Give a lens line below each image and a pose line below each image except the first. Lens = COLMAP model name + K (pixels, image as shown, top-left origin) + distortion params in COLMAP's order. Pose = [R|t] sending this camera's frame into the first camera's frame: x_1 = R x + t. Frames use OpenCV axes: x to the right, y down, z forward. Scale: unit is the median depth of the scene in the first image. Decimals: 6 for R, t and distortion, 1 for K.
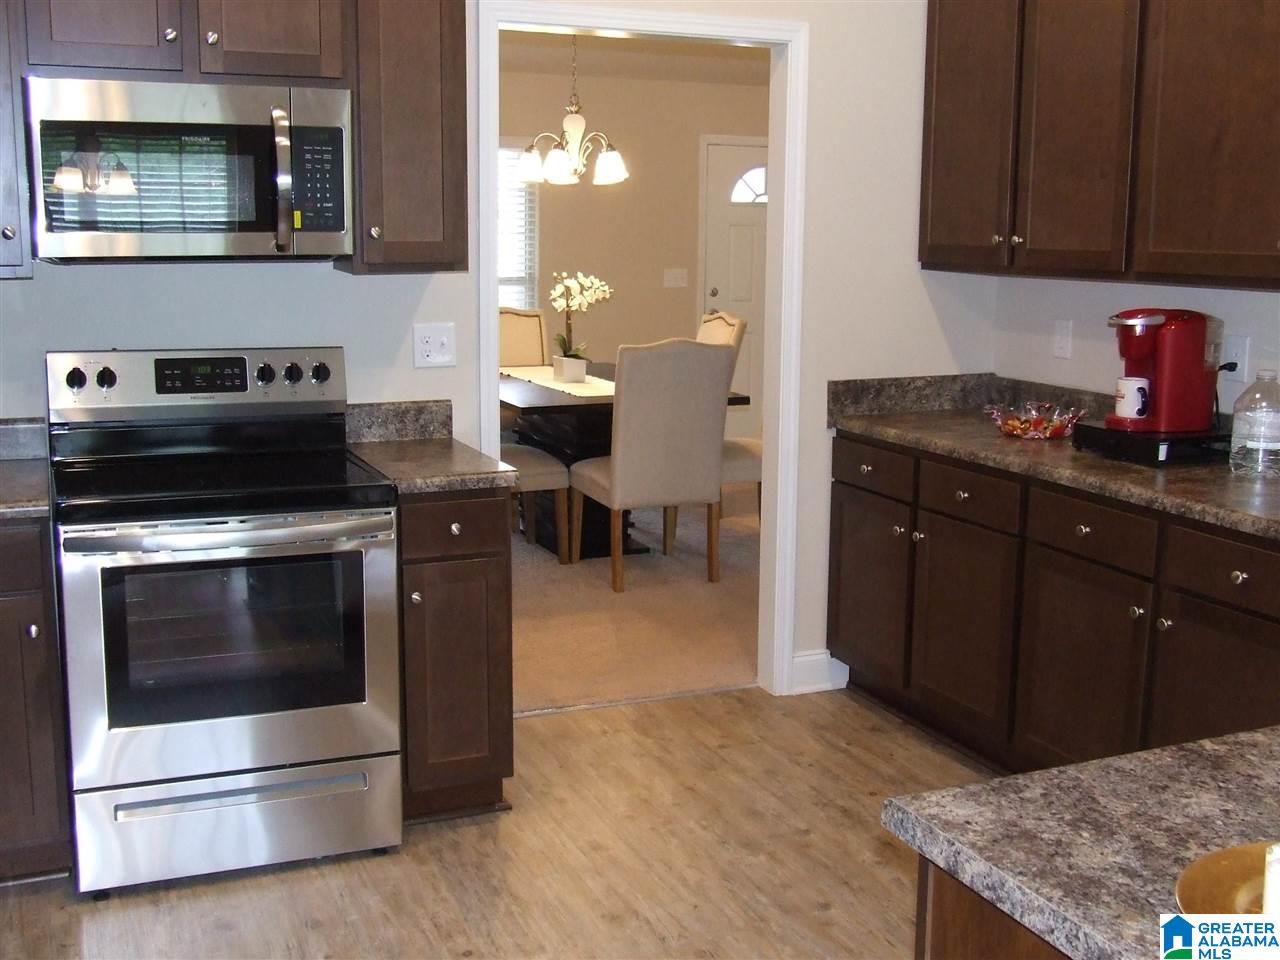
lens RADIAL K [[1404.7, 0, 642.3], [0, 1404.7, 469.2], [0, 0, 1]] dist [-0.046608, 0.000000]
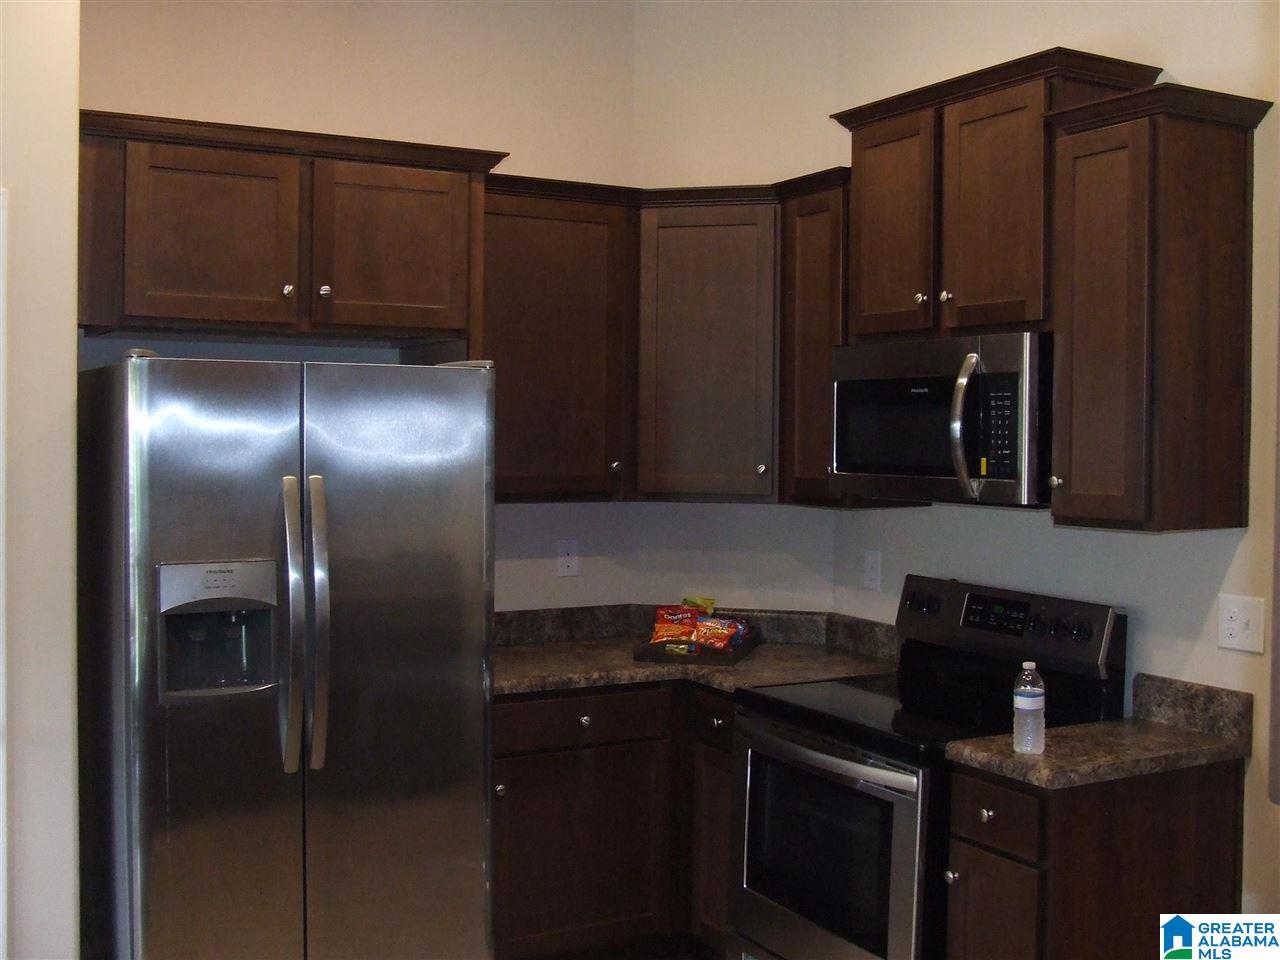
lens RADIAL K [[1404.7, 0, 631.3], [0, 1404.7, 483.5], [0, 0, 1]] dist [-0.046608, 0.000000]
pose [[0.111527, 0.031191, -0.993272, 0.703073], [-0.179374, 0.983722, 0.010751, -0.131527], [0.977439, 0.176968, 0.115306, 0.640033]]
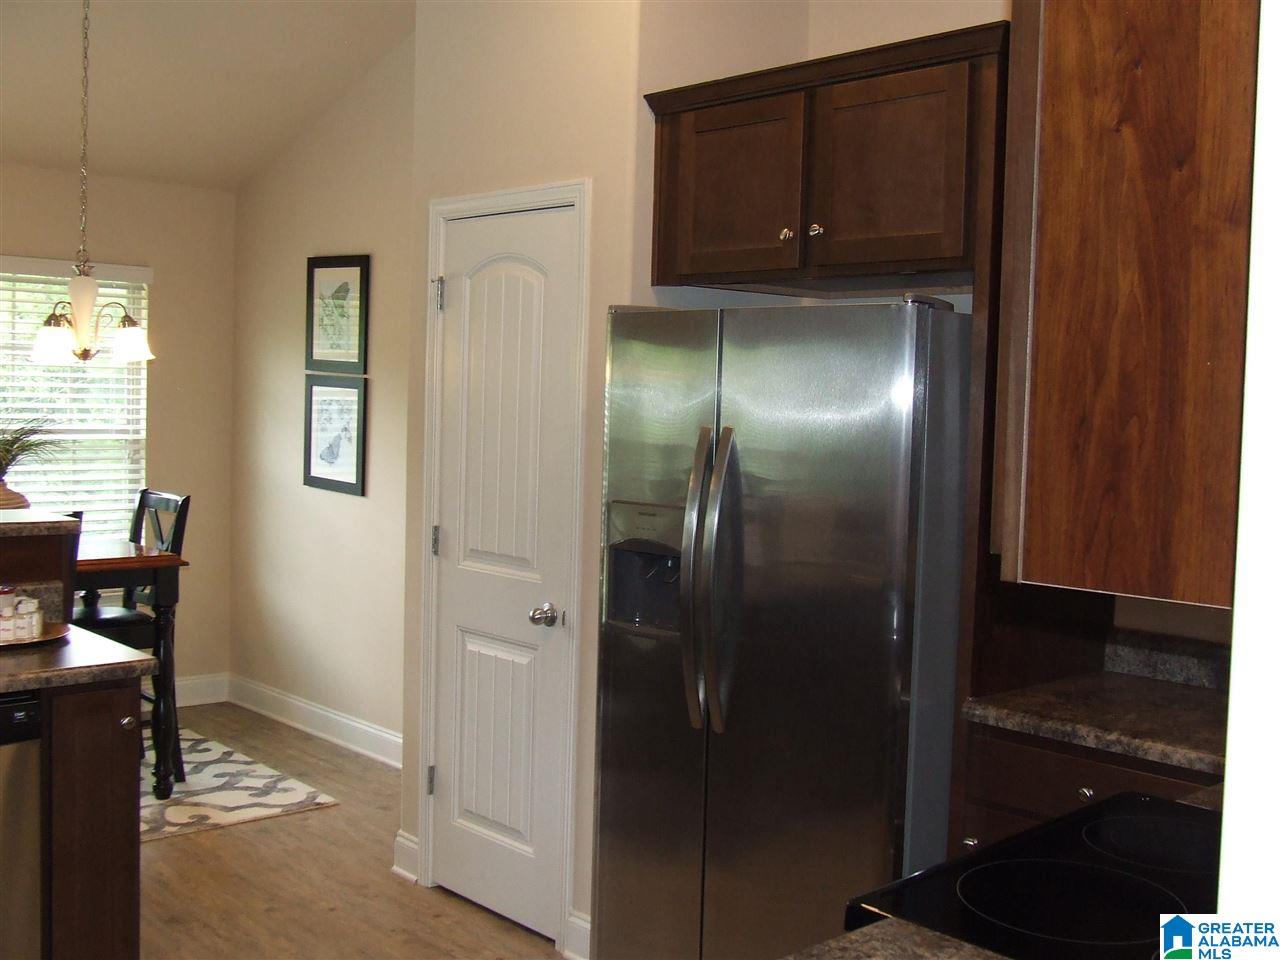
lens RADIAL K [[1404.7, 0, 614.2], [0, 1404.7, 463.5], [0, 0, 1]] dist [-0.046608, 0.000000]
pose [[-0.944163, -0.015659, -0.329107, 0.088514], [-0.089149, 0.973753, 0.209424, -0.251407], [0.317190, 0.227070, -0.920777, 1.380870]]
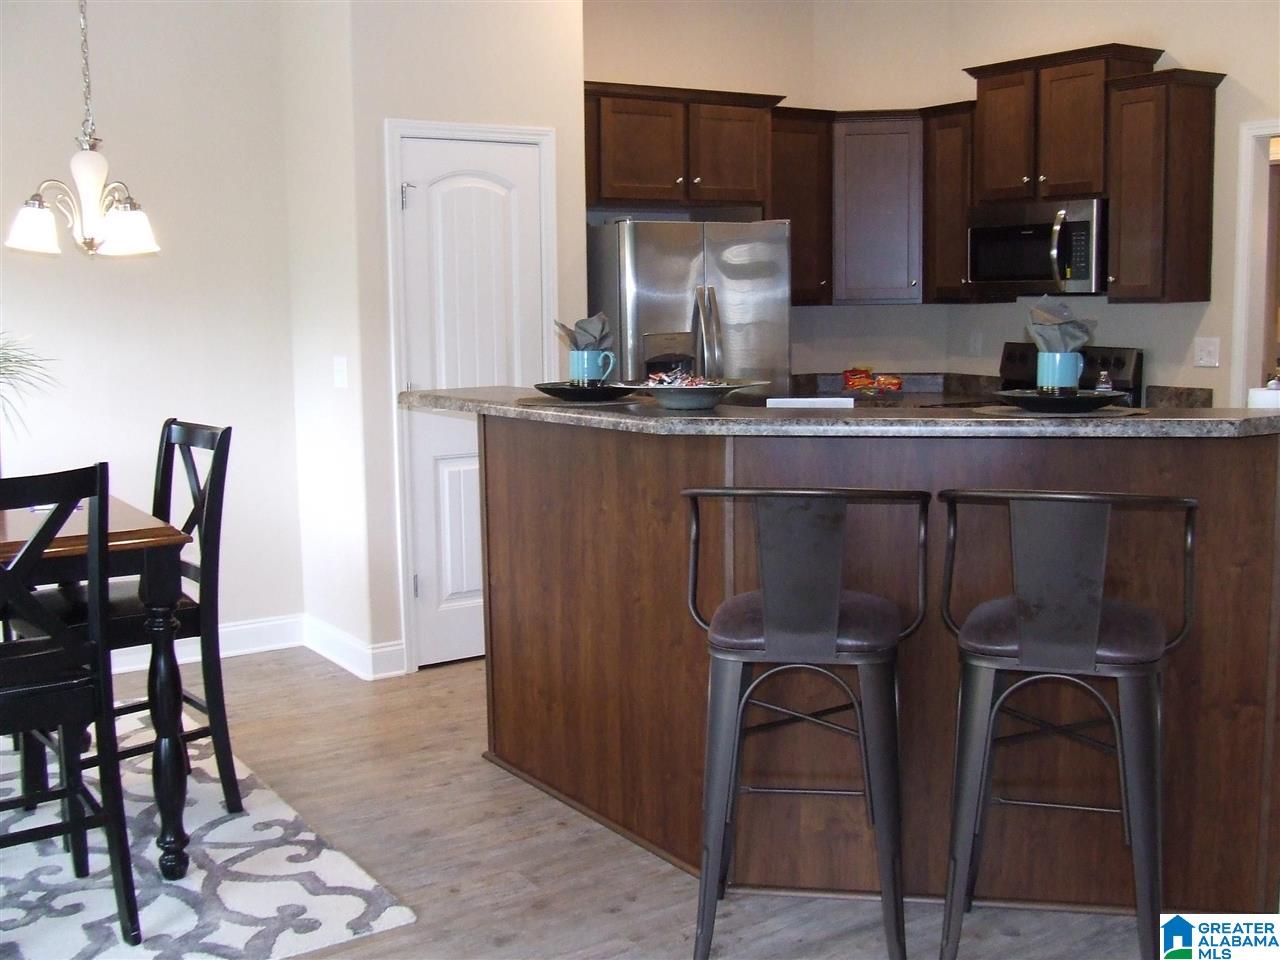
lens RADIAL K [[1404.7, 0, 631.4], [0, 1404.7, 472.4], [0, 0, 1]] dist [-0.046608, 0.000000]
pose [[0.194796, 0.116795, -0.973865, 1.423034], [-0.152464, 0.984422, 0.087565, 0.003413], [0.968922, 0.131423, 0.209569, 0.105749]]
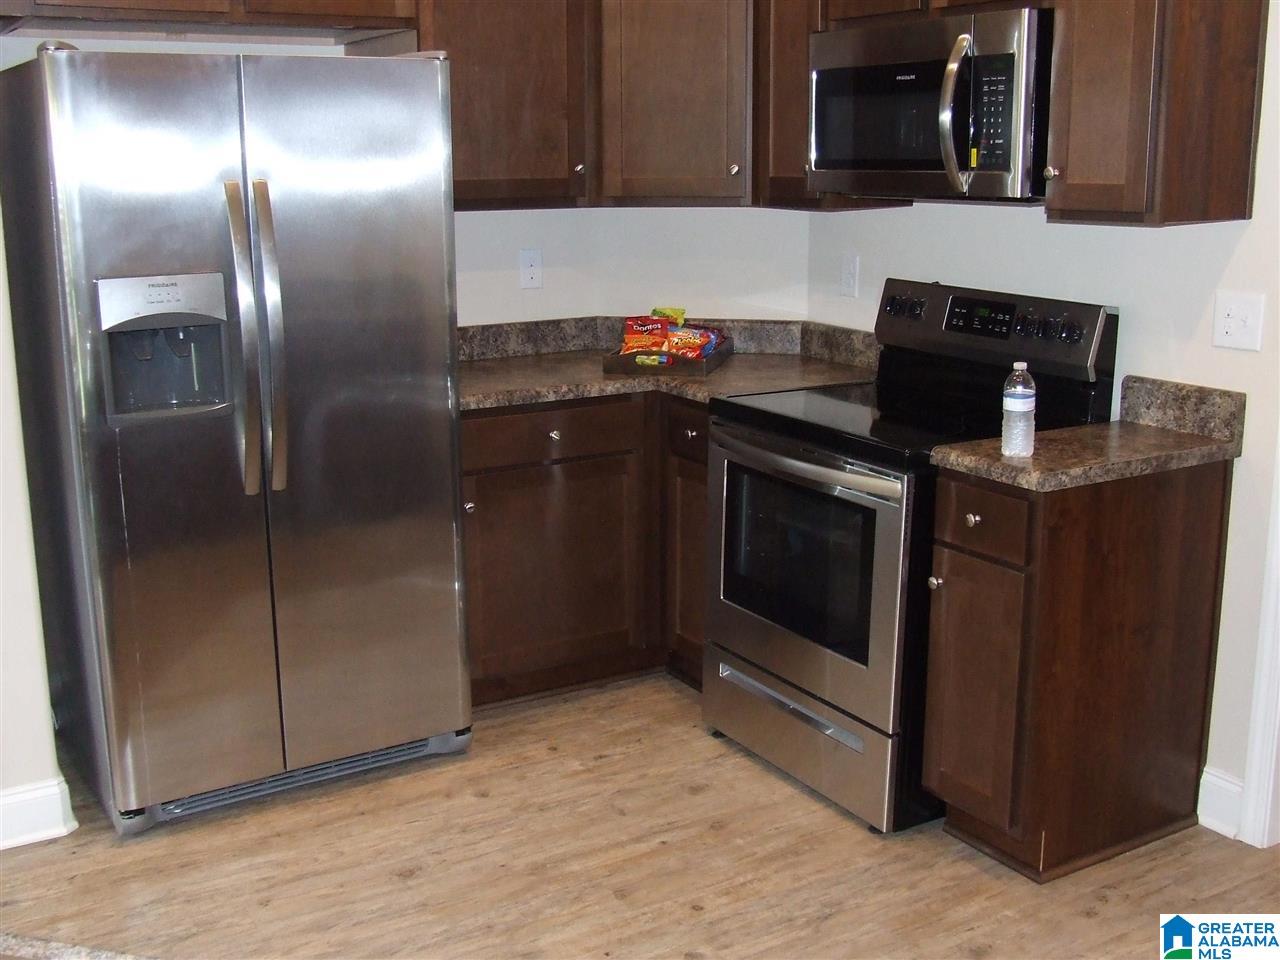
lens RADIAL K [[1404.7, 0, 630.9], [0, 1404.7, 463.8], [0, 0, 1]] dist [-0.046608, 0.000000]
pose [[0.143491, 0.206561, -0.967855, 0.655871], [-0.163739, 0.969452, 0.182626, -0.112936], [0.976012, 0.132270, 0.172930, 0.638957]]
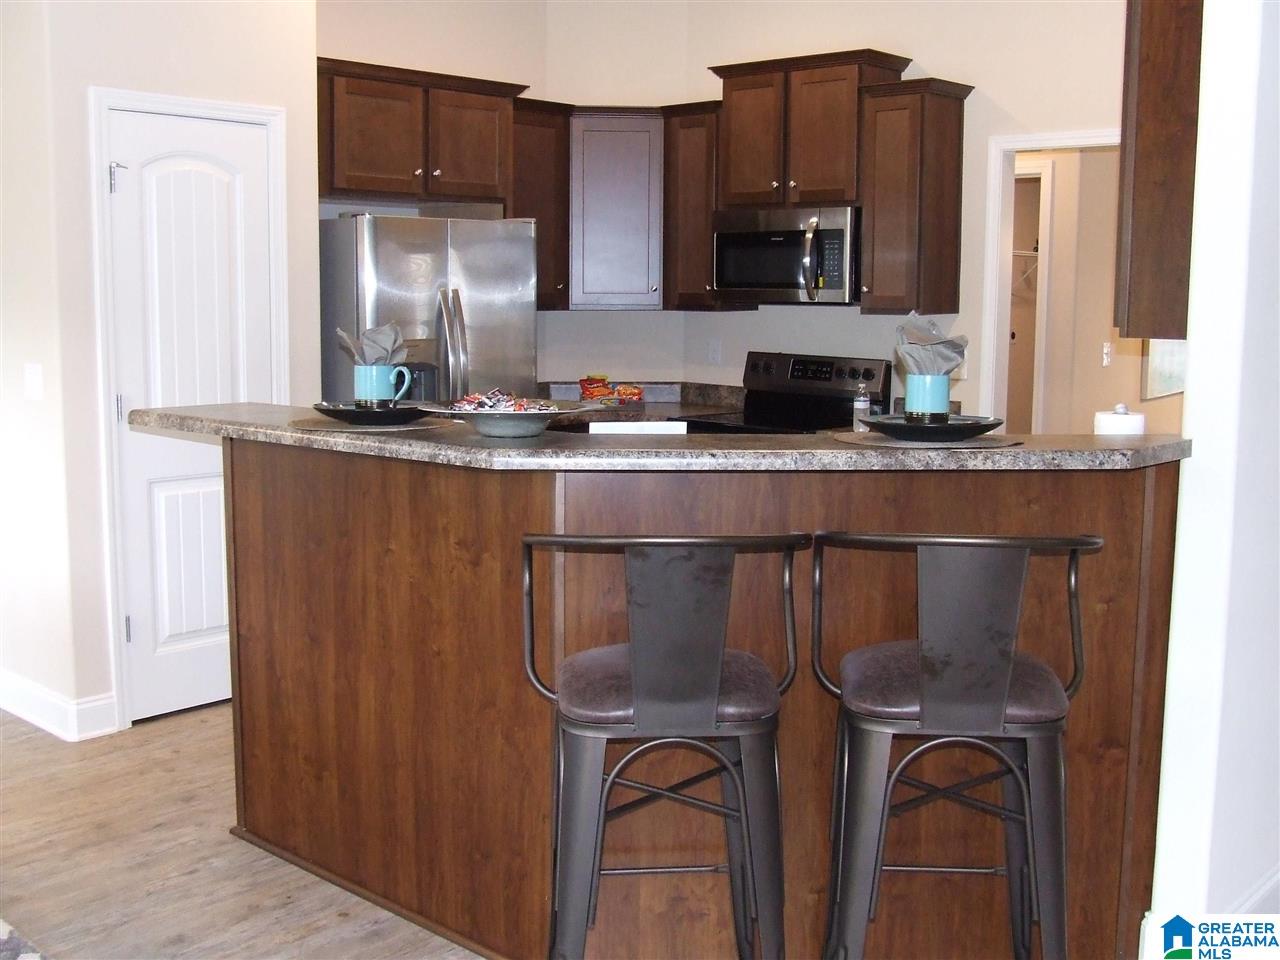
lens RADIAL K [[1404.7, 0, 625.7], [0, 1404.7, 473.6], [0, 0, 1]] dist [-0.046608, 0.000000]
pose [[0.420947, 0.115638, -0.899684, 1.259673], [-0.159606, 0.985809, 0.052031, 0.006994], [0.892933, 0.121692, 0.433430, 0.042520]]
